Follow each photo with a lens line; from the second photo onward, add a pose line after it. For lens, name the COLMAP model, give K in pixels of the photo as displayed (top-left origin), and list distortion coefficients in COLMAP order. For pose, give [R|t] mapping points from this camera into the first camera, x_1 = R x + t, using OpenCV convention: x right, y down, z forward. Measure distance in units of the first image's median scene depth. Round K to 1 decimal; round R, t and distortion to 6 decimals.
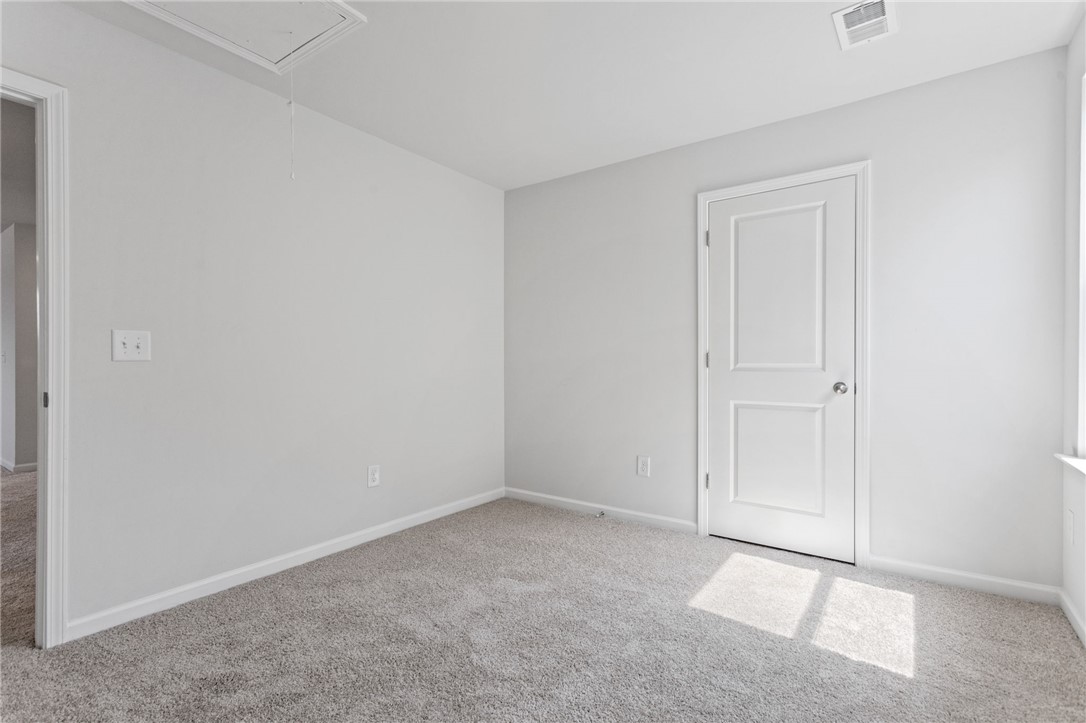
lens RADIAL K [[516.6, 0, 534.8], [0, 516.6, 364.0], [0, 0, 1]] dist [0.010604, 0.000606]
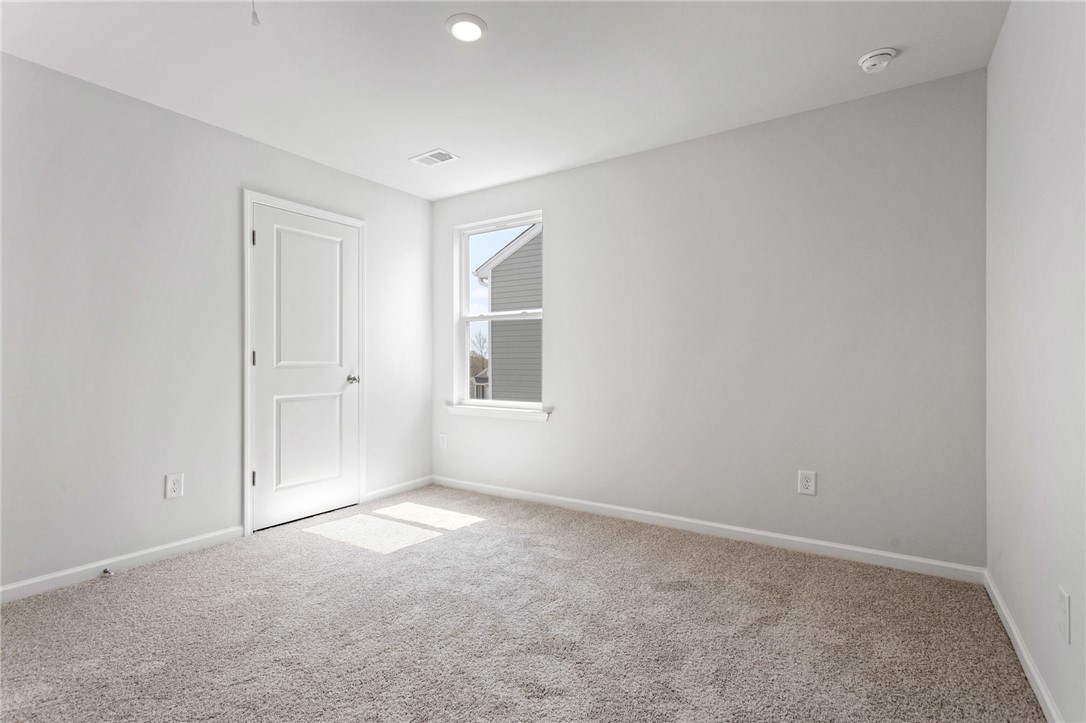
lens RADIAL K [[516.6, 0, 534.8], [0, 516.6, 364.0], [0, 0, 1]] dist [0.010604, 0.000606]
pose [[-0.040803, -0.005214, 0.999154, -0.718790], [0.003779, 0.999978, 0.005373, 0.000234], [-0.999160, 0.003995, -0.040782, 0.512468]]
